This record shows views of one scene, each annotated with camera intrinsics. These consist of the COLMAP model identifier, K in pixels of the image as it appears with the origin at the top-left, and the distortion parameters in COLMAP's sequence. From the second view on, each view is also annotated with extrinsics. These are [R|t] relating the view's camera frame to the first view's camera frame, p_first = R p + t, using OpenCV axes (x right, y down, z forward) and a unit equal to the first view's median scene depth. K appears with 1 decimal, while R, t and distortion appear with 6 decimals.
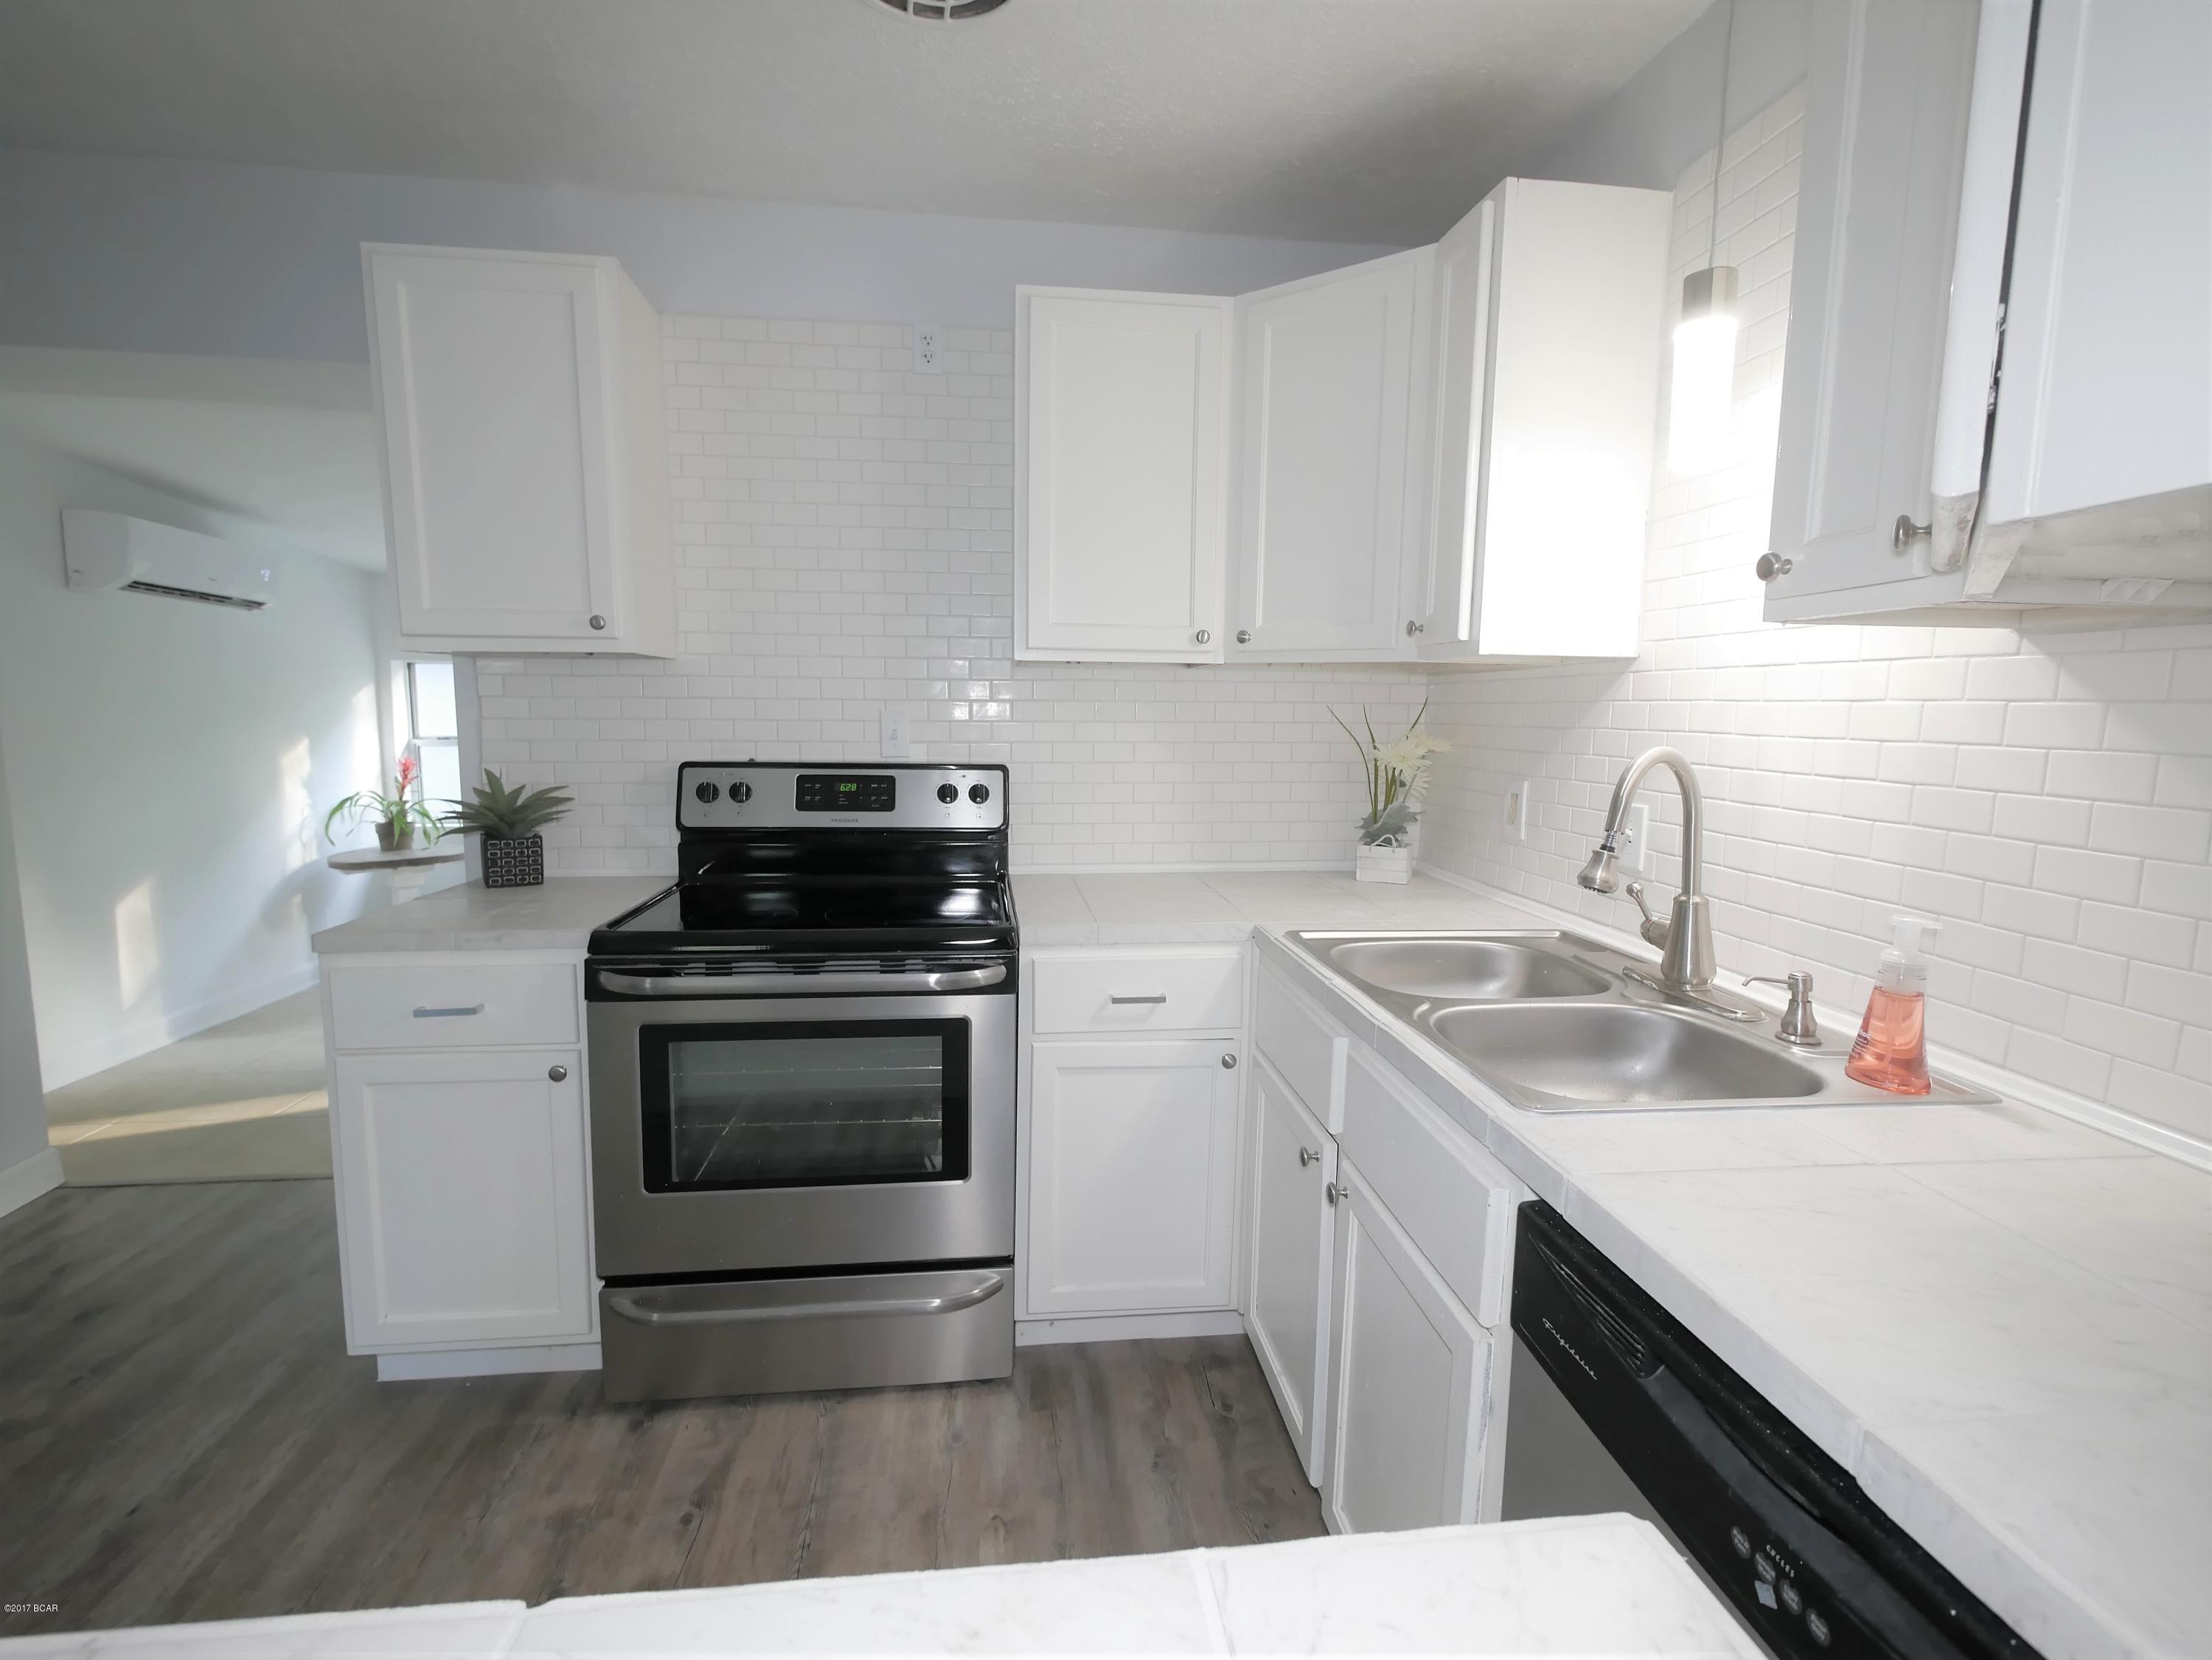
lens RADIAL K [[998.6, 0, 1103.9], [0, 998.6, 824.9], [0, 0, 1]] dist [0.000116, -0.000584]
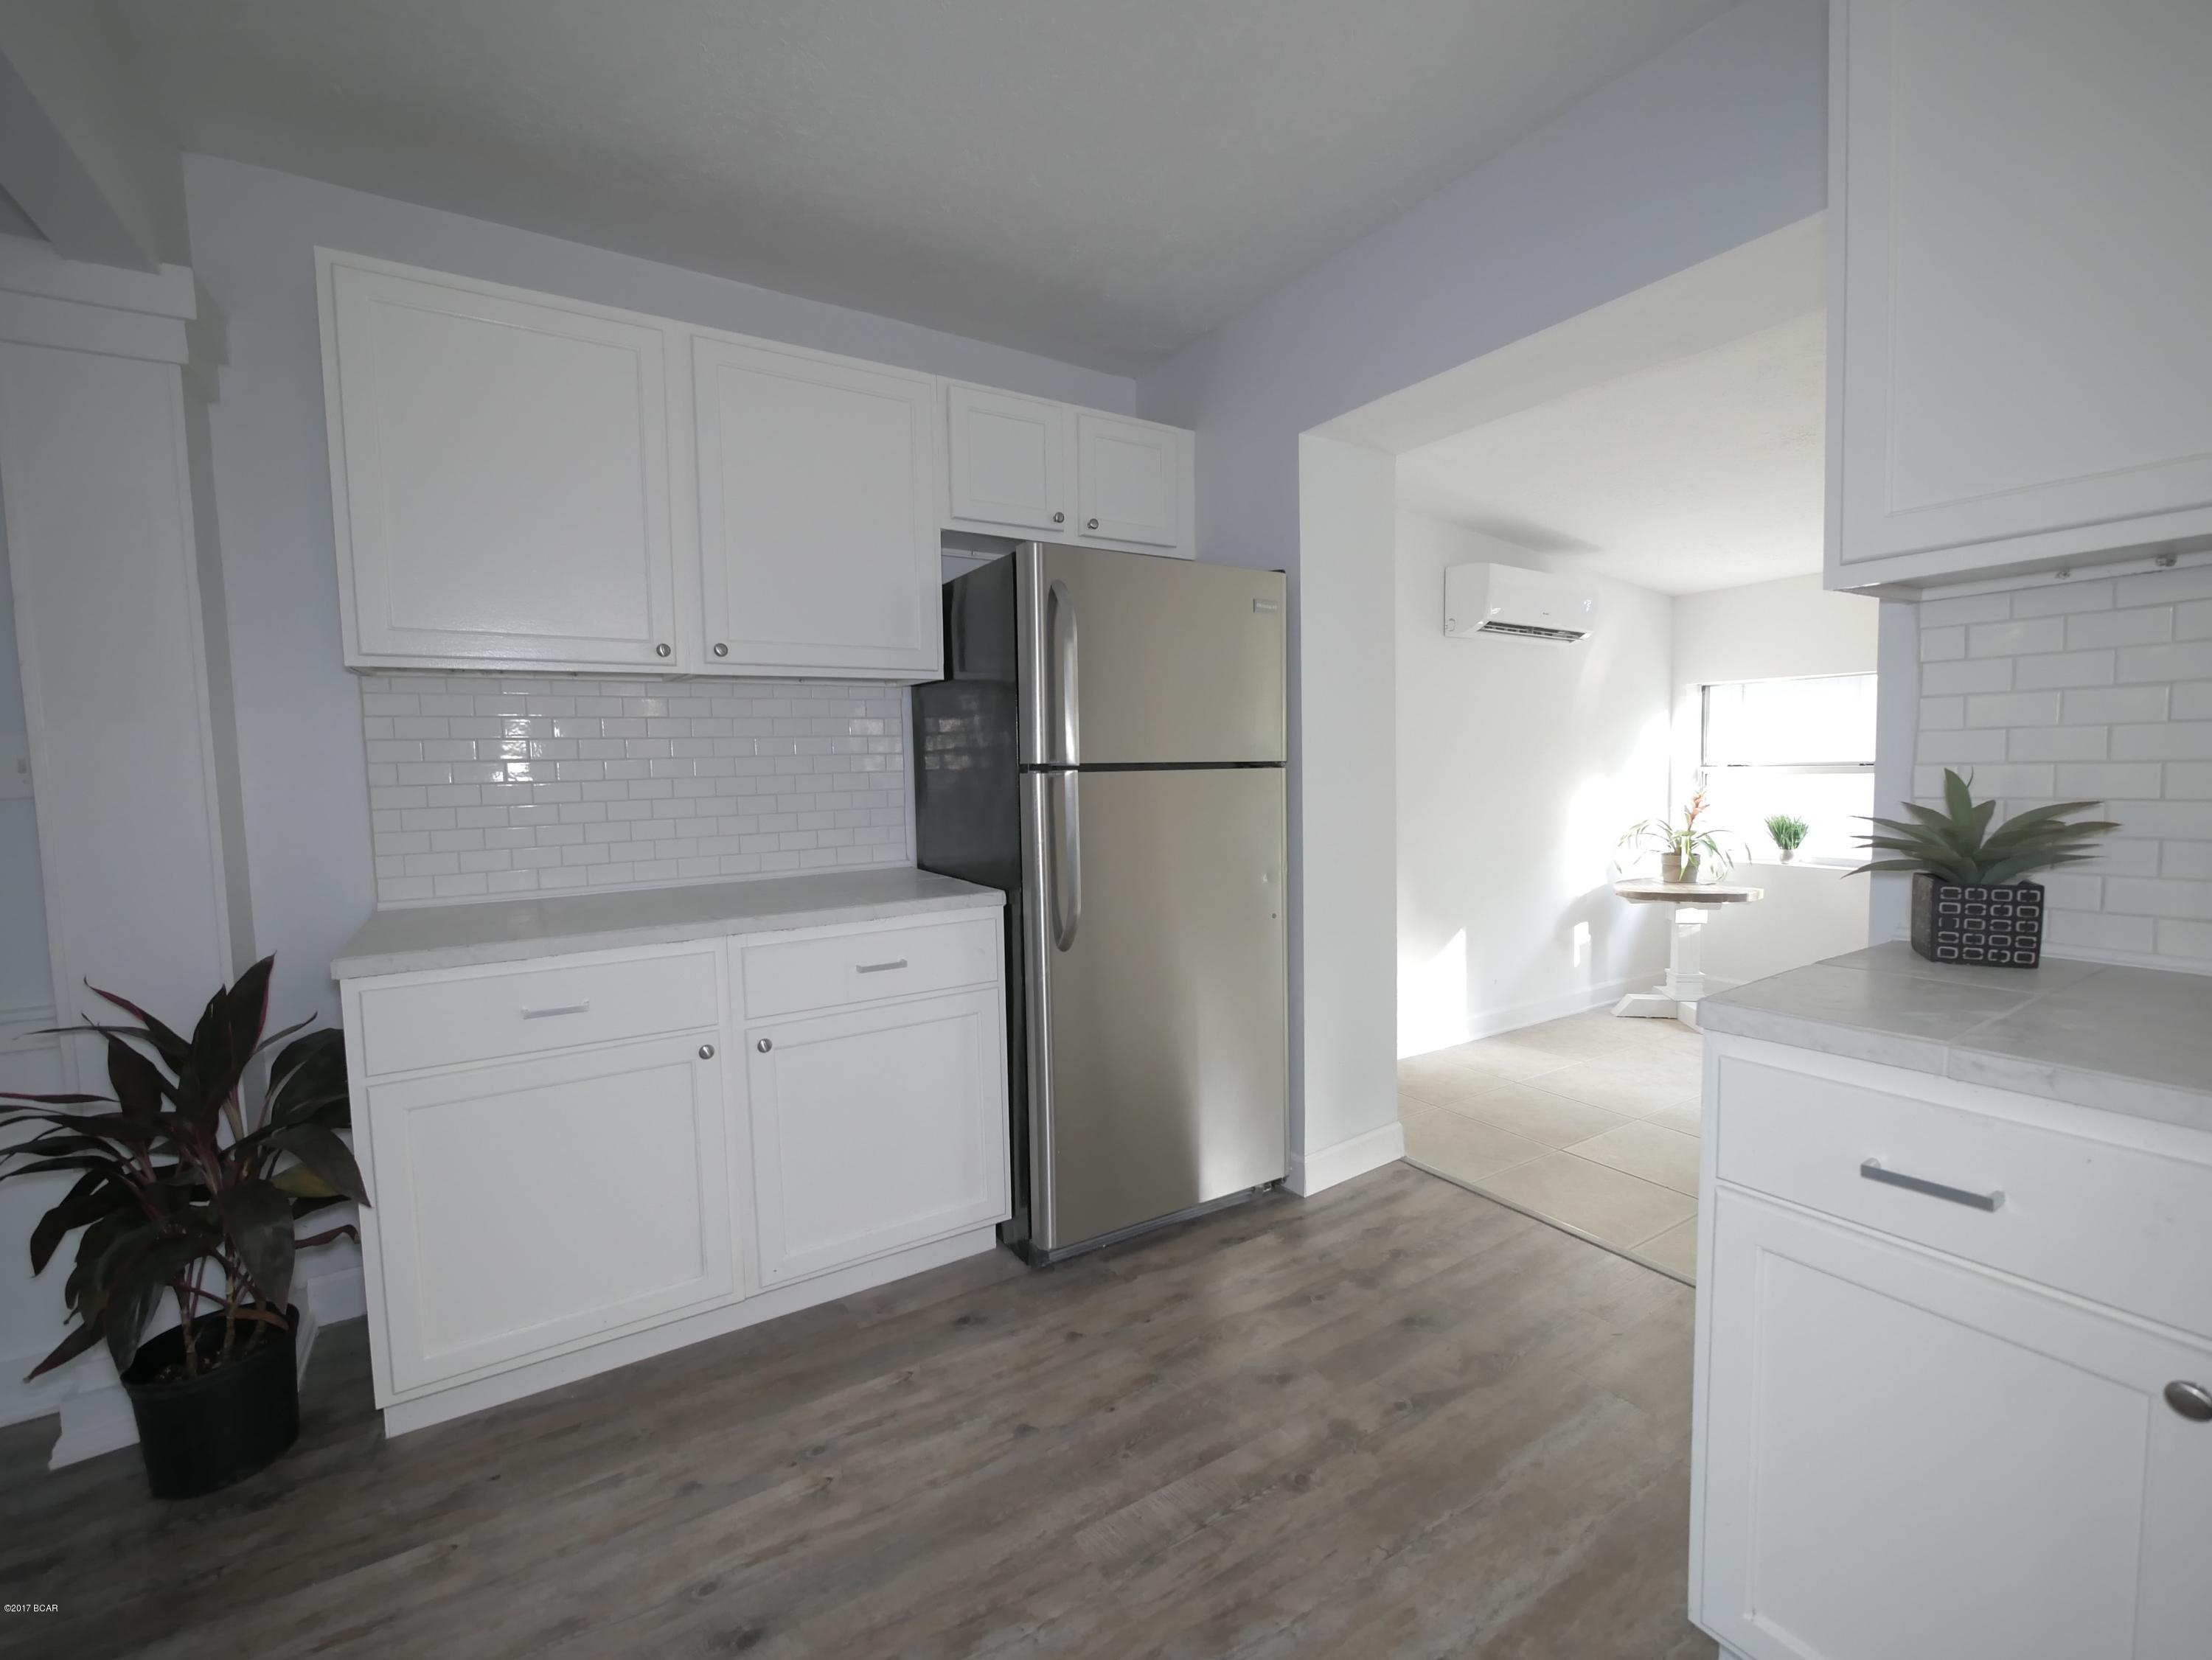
lens RADIAL K [[911.5, 0, 1118.3], [0, 911.5, 826.7], [0, 0, 1]] dist [-0.008979, 0.000357]
pose [[0.432454, 0.039113, -0.900807, -0.304550], [-0.076259, 0.997066, 0.006683, 0.013140], [0.898425, 0.065805, 0.434168, 0.270803]]
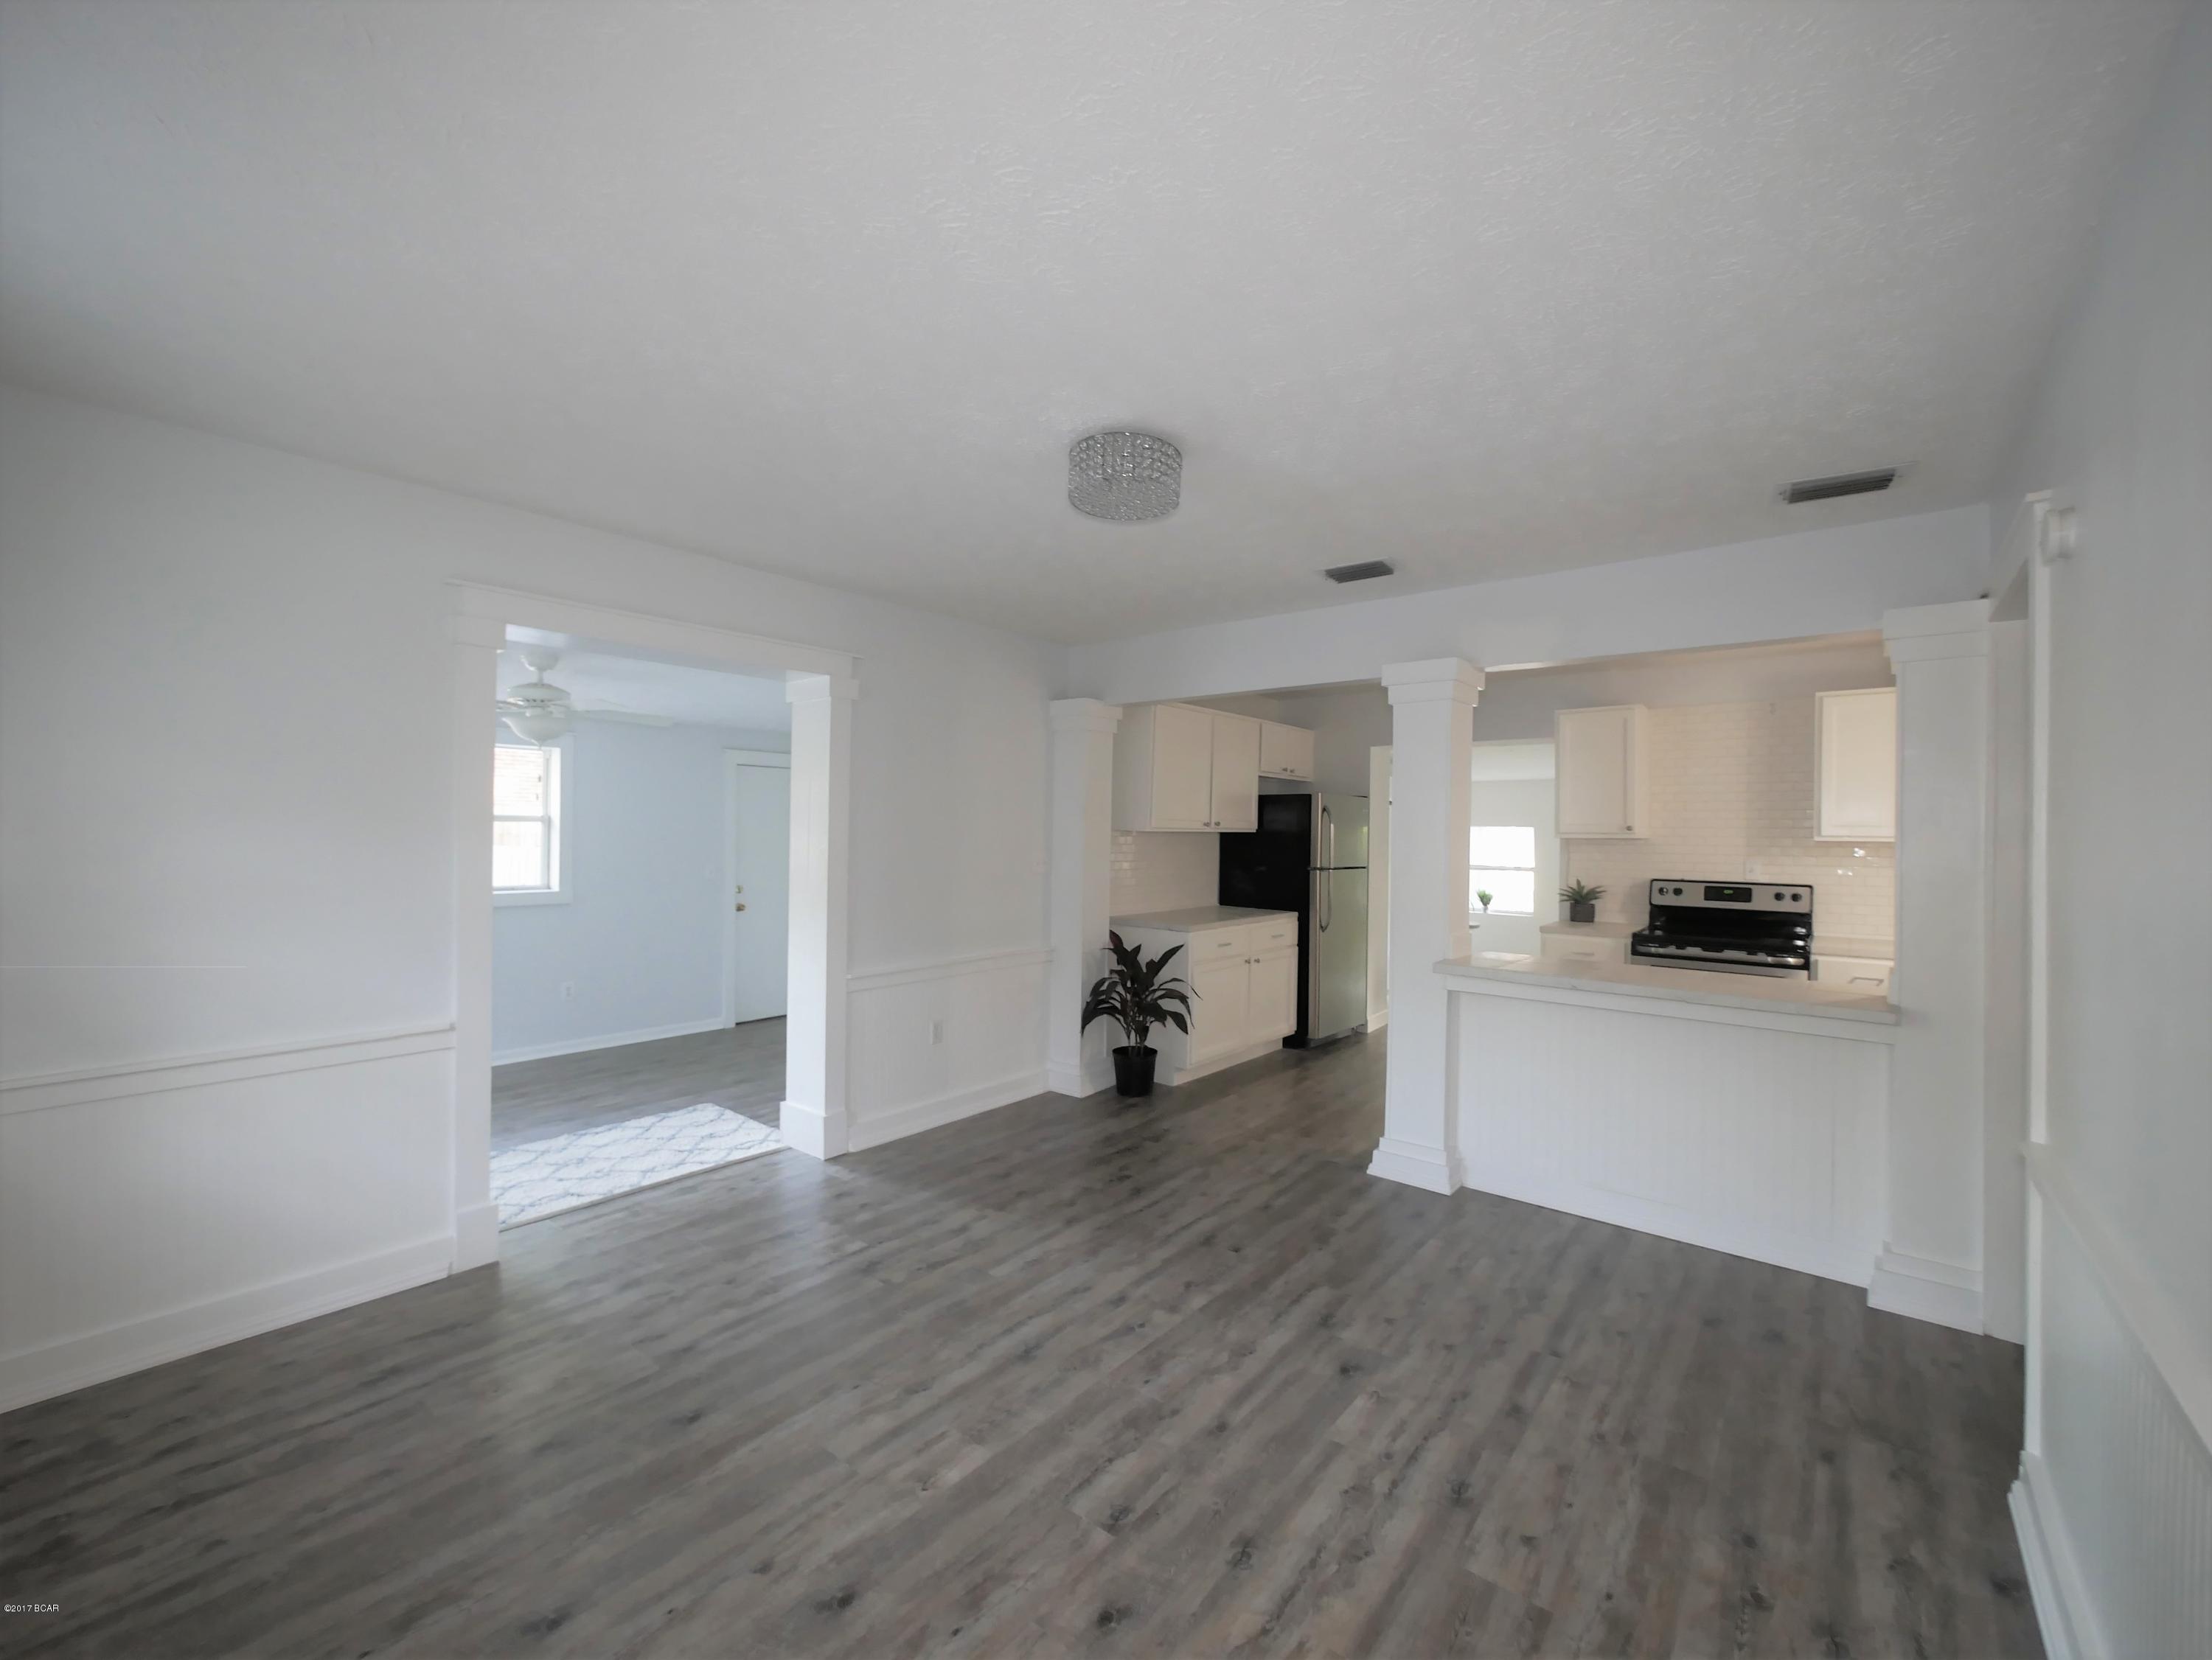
lens RADIAL K [[911.5, 0, 1098.9], [0, 911.5, 827.0], [0, 0, 1]] dist [-0.008979, 0.000357]
pose [[0.691992, -0.004911, -0.721889, 0.264914], [-0.088927, 0.991781, -0.091992, 0.139304], [0.716407, 0.127853, 0.685867, -1.557124]]
